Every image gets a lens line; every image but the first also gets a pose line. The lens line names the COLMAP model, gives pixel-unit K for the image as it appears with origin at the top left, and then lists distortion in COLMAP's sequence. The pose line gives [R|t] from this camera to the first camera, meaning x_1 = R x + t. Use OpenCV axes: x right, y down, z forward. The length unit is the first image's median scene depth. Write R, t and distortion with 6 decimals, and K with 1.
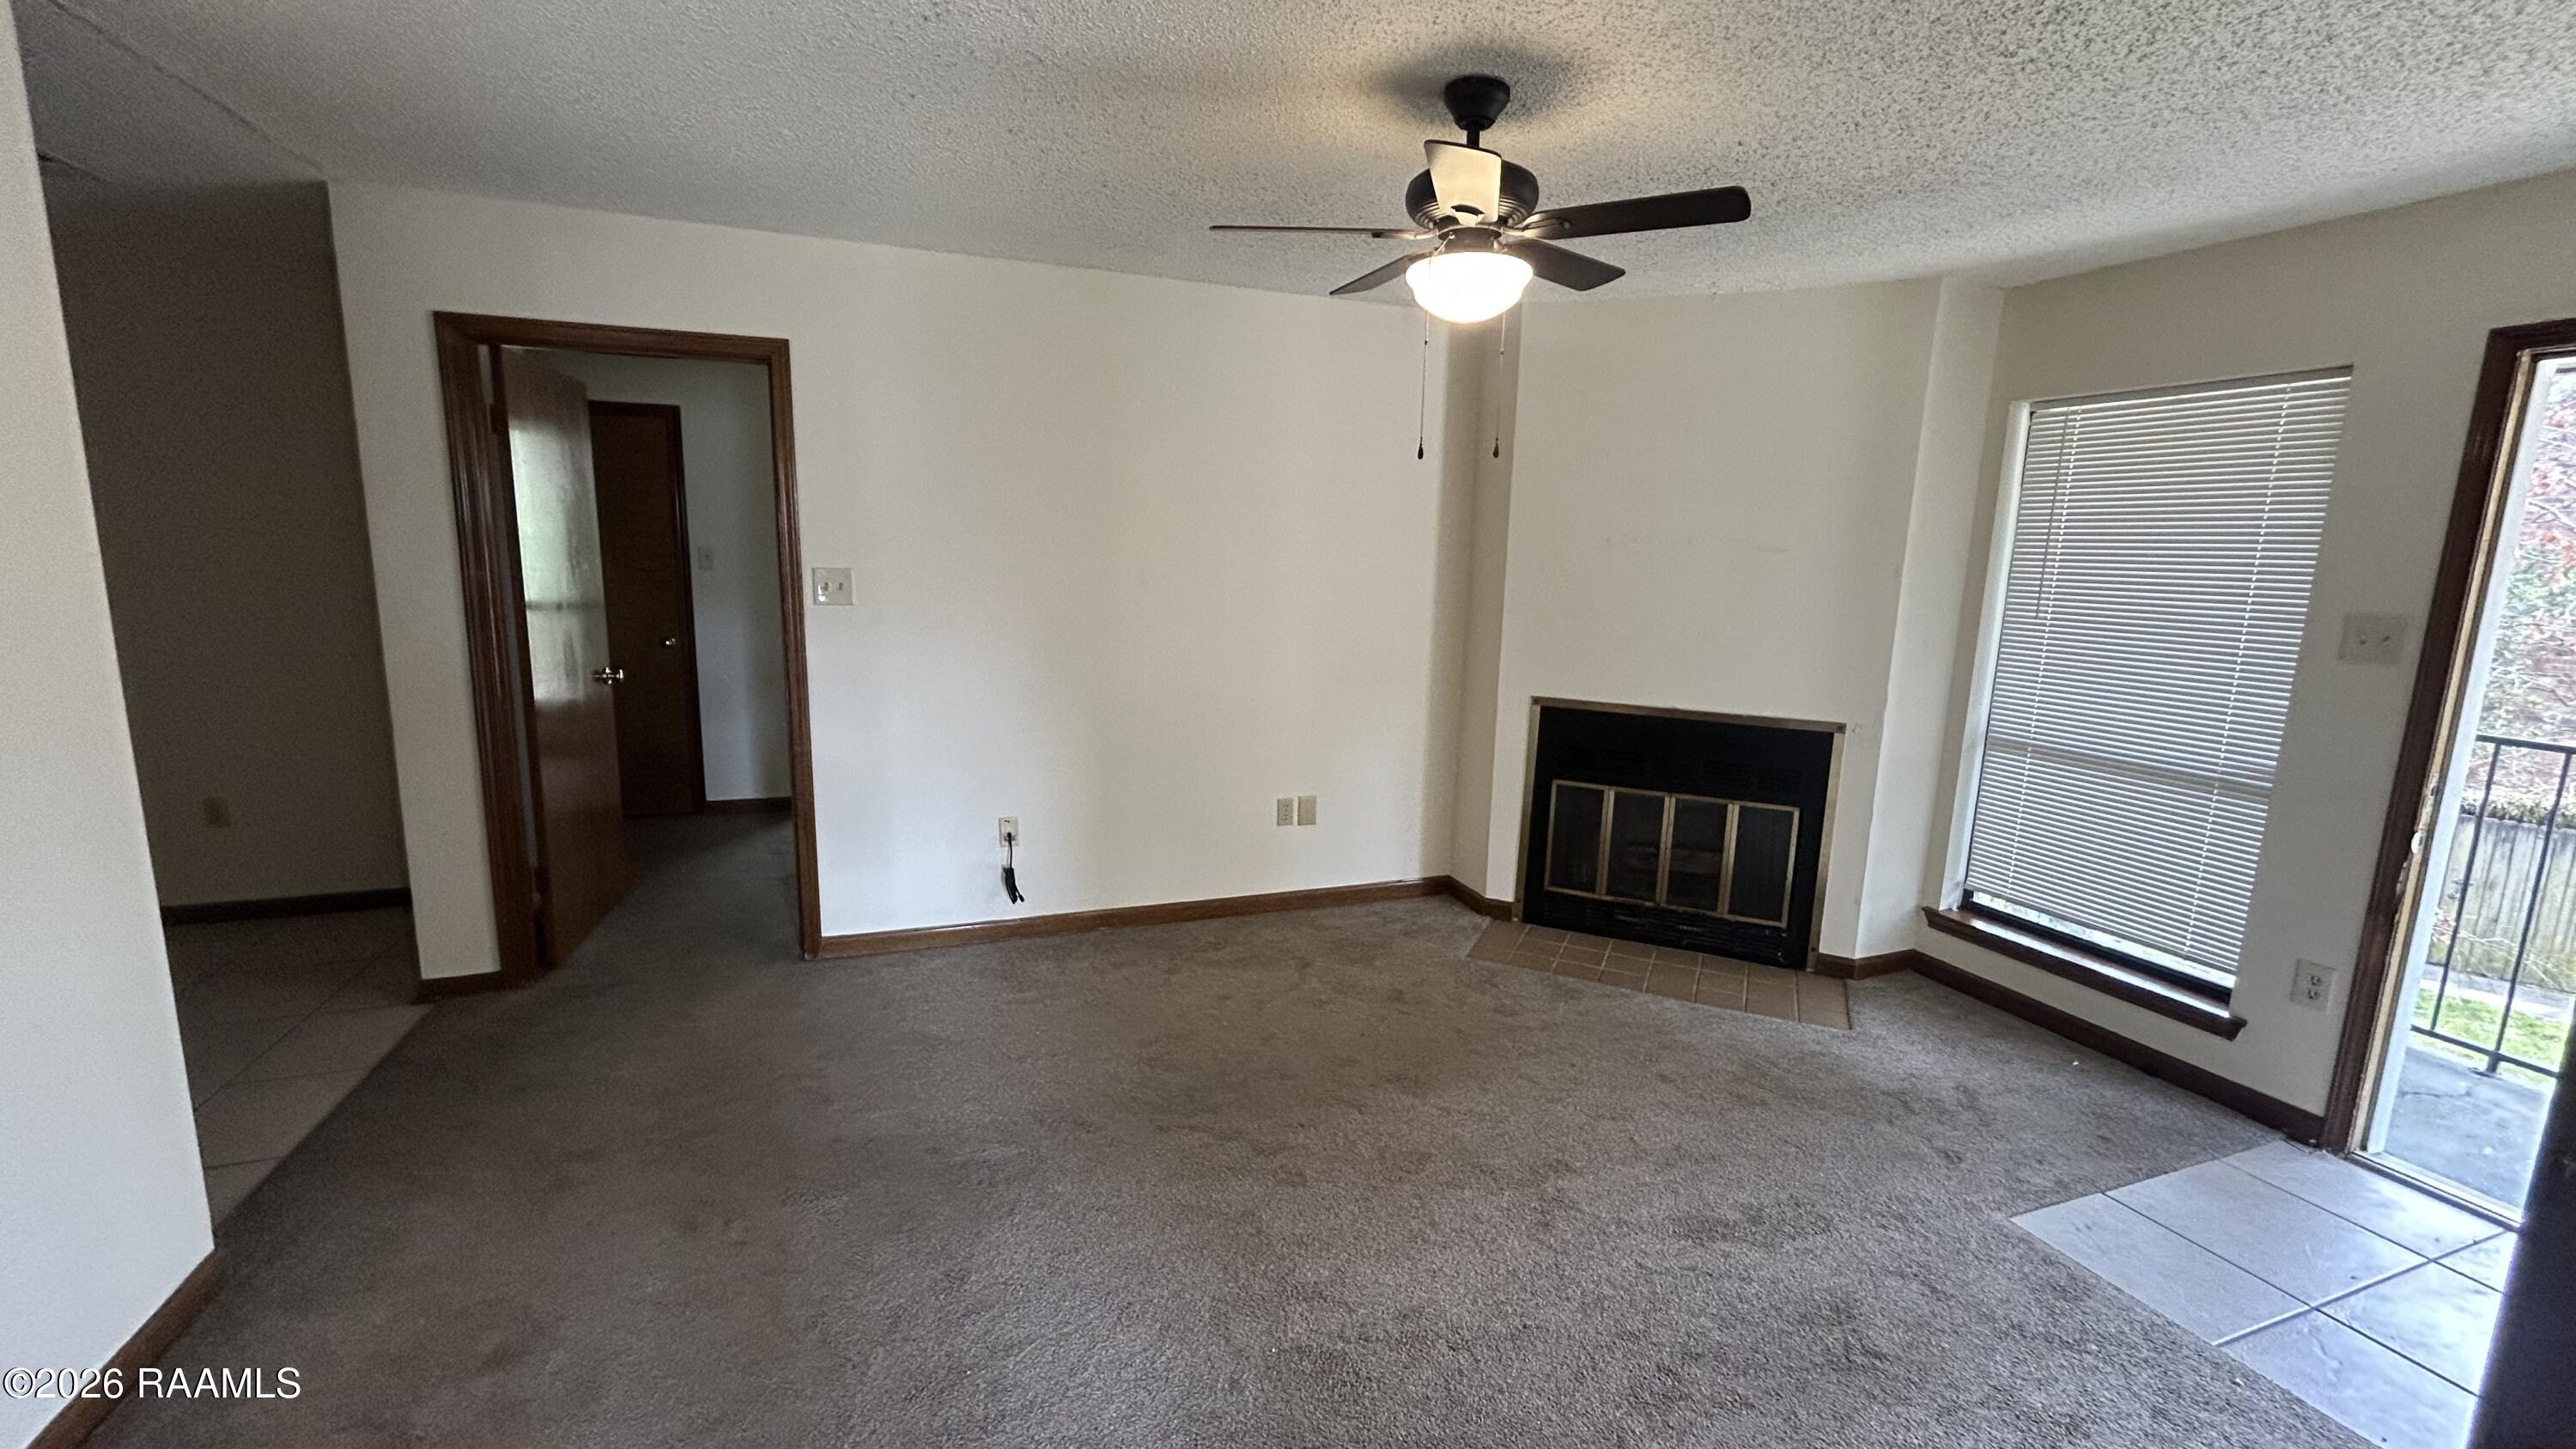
lens RADIAL K [[1048.9, 0, 1285.6], [0, 1048.9, 731.6], [0, 0, 1]] dist [-0.000077, 0.000359]
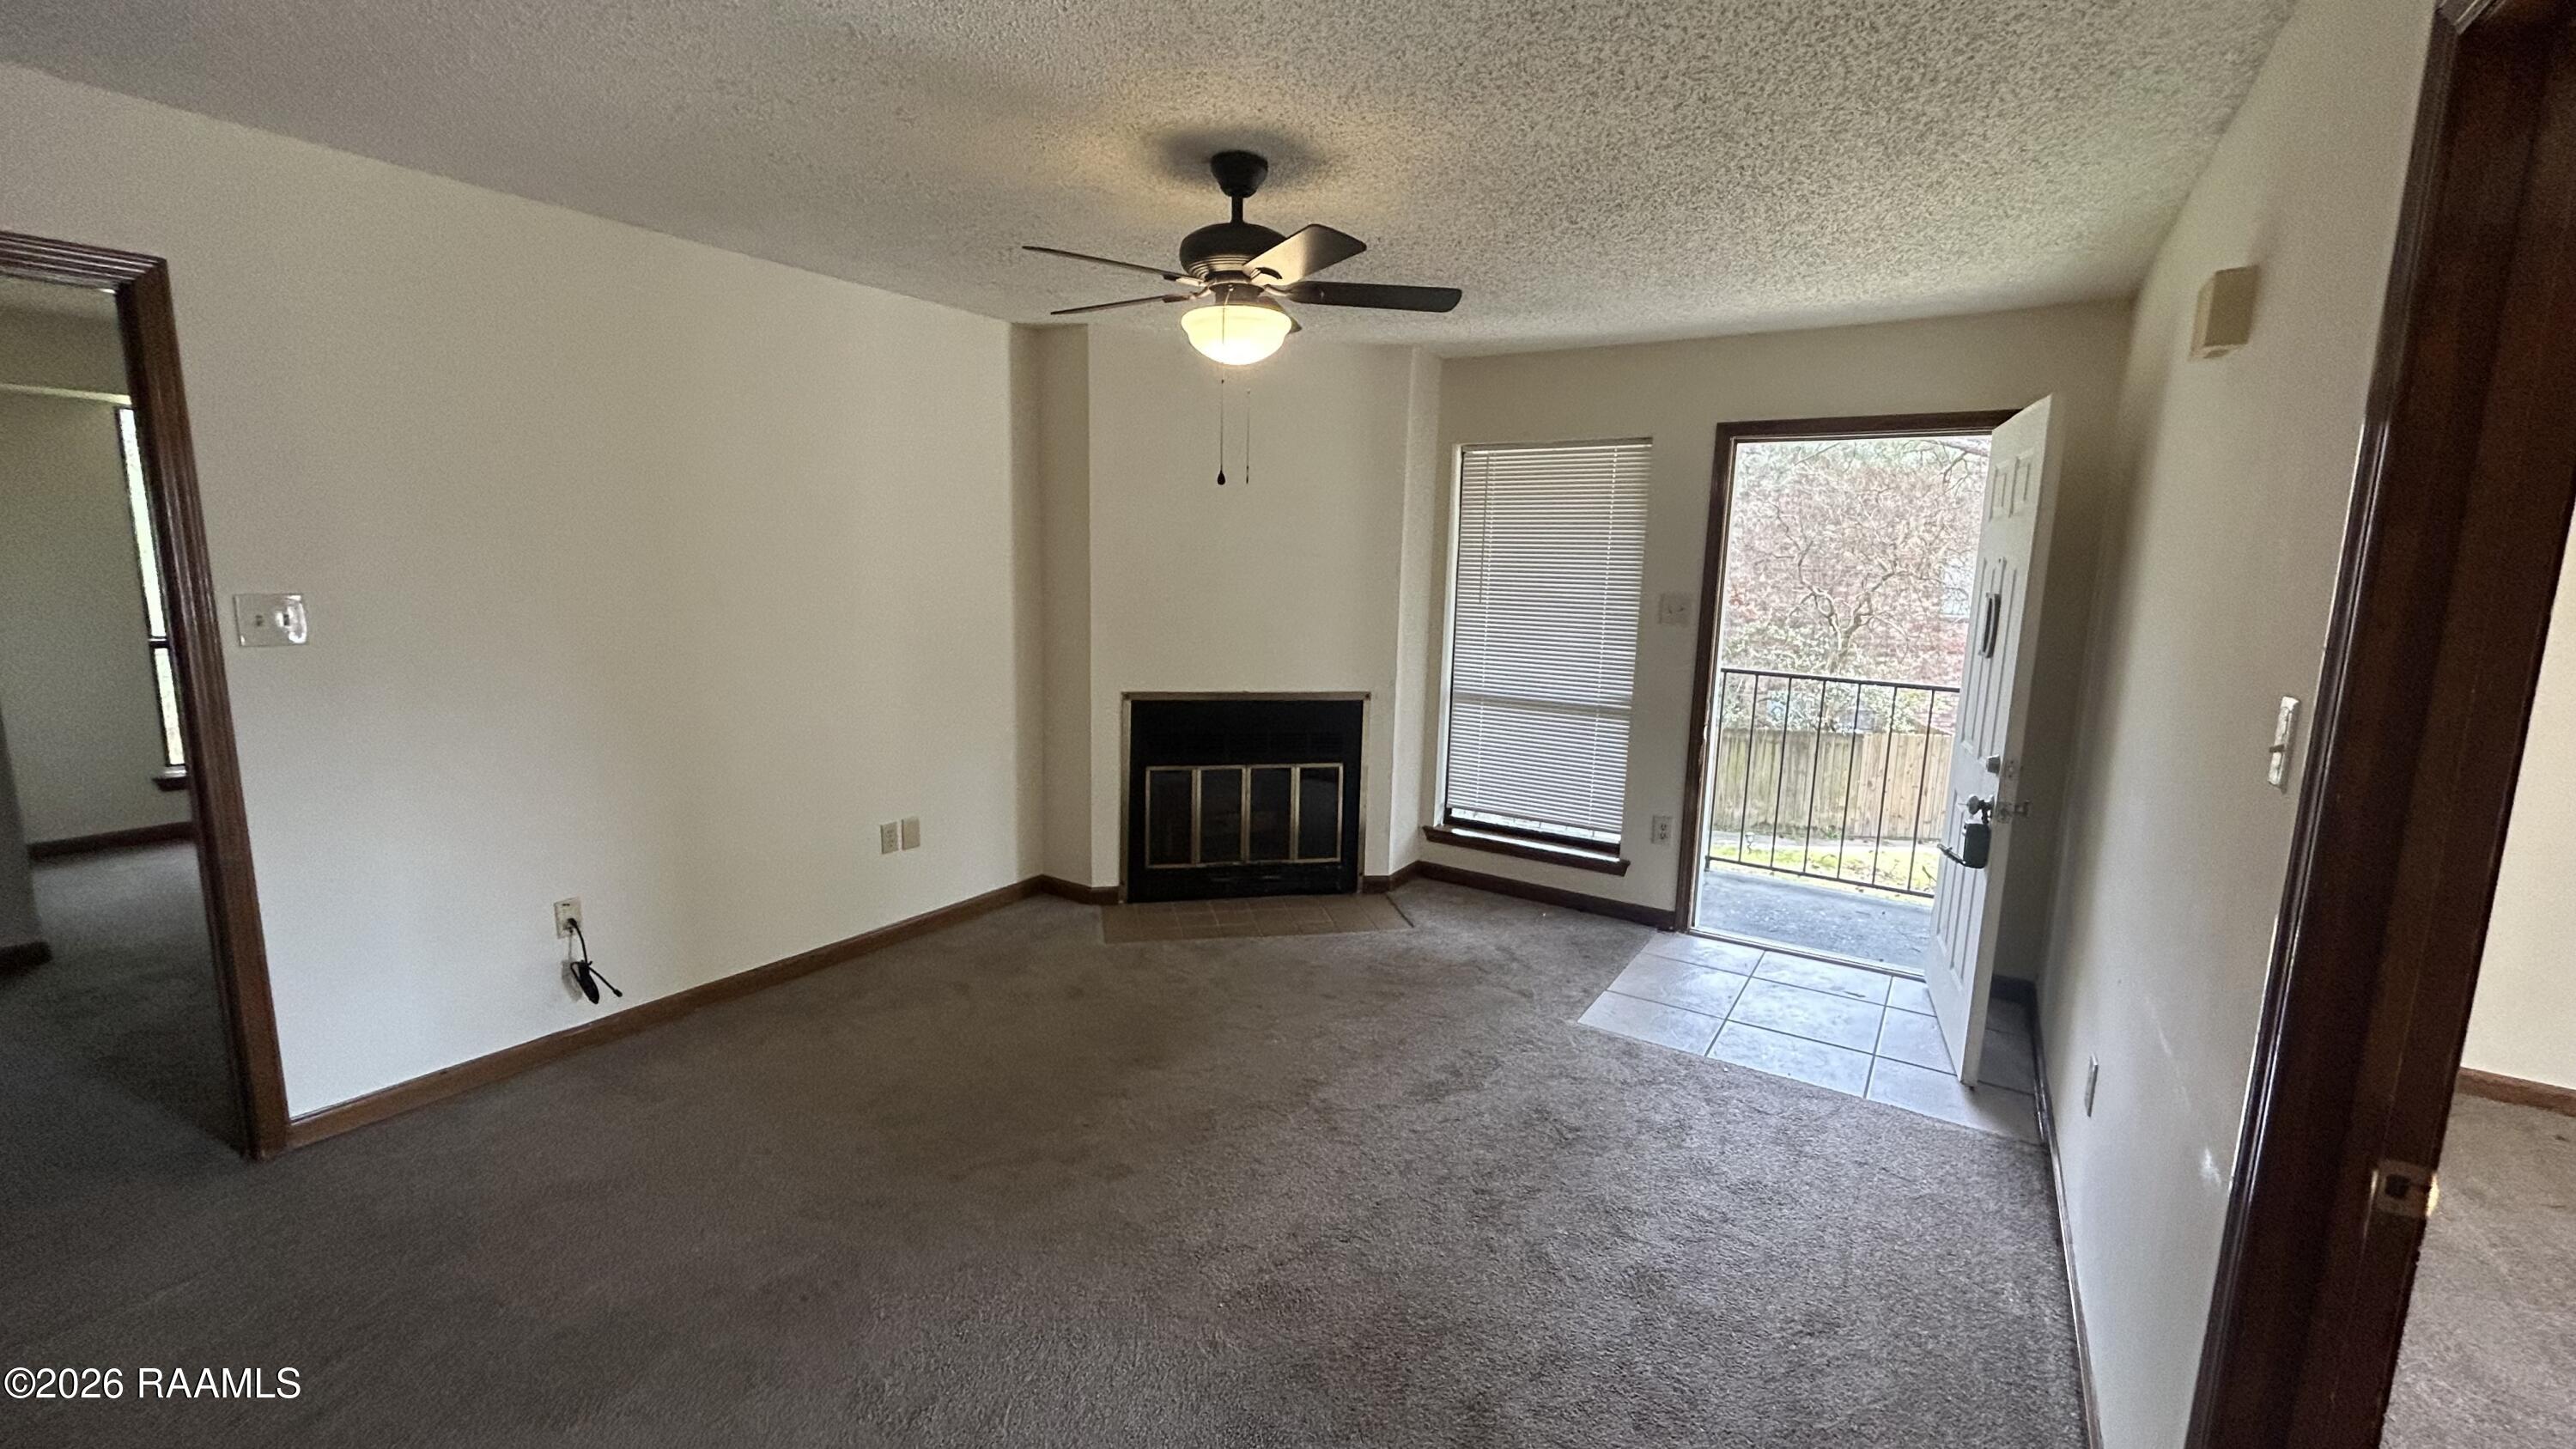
lens RADIAL K [[1048.9, 0, 1285.9], [0, 1048.9, 735.8], [0, 0, 1]] dist [-0.000077, 0.000359]
pose [[0.806841, -0.109962, 0.580444, -0.339659], [0.104574, 0.993593, 0.042868, -0.023941], [-0.581439, 0.026111, 0.813171, 0.039054]]
